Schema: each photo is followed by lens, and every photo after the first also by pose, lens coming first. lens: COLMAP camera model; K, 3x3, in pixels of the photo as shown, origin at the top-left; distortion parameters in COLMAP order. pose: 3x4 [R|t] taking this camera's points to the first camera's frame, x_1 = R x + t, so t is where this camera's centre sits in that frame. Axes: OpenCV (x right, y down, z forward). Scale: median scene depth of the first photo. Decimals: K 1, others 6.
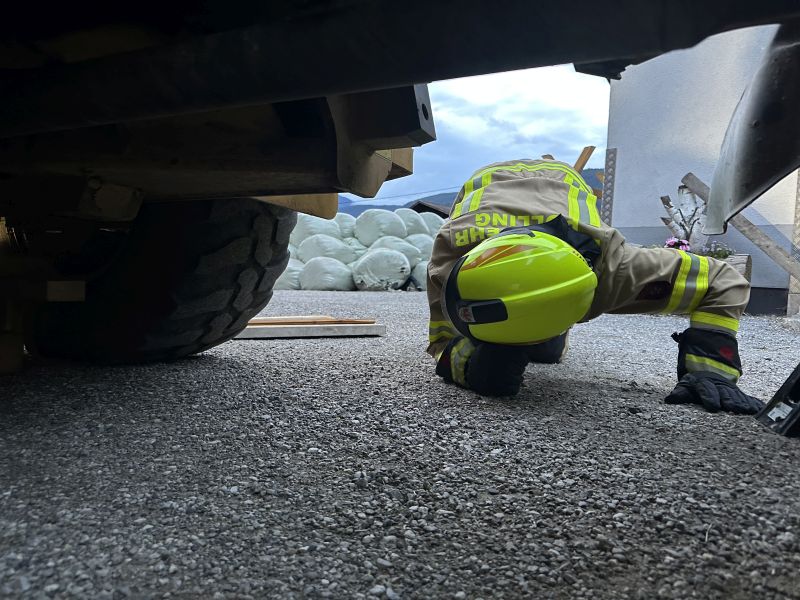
lens RADIAL K [[568.2, 0, 399.1], [0, 568.2, 301.8], [0, 0, 1]] dist [0.025292, -0.035107]
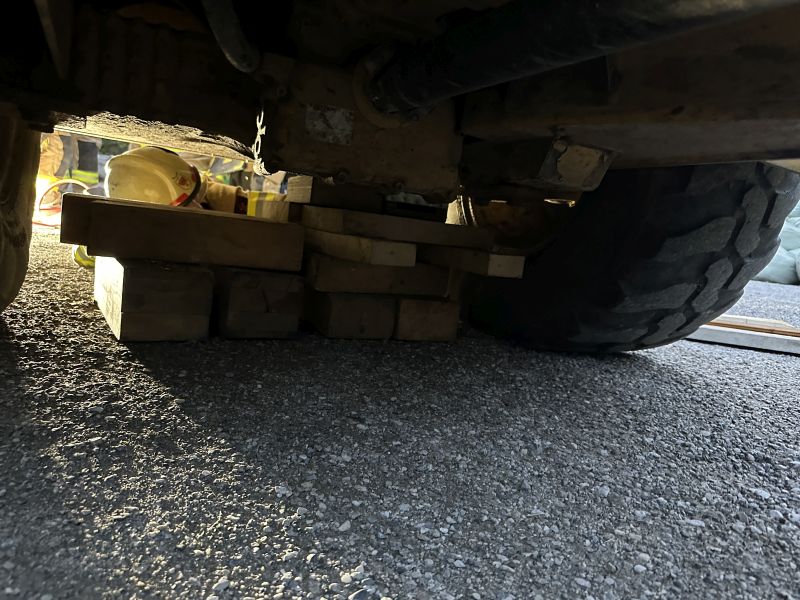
lens RADIAL K [[568.2, 0, 399.9], [0, 568.2, 296.9], [0, 0, 1]] dist [0.025292, -0.035107]
pose [[0.780081, 0.138057, -0.610257, -0.143469], [-0.114039, 0.990388, 0.078278, -0.020993], [0.615198, 0.008530, 0.788327, 0.160805]]
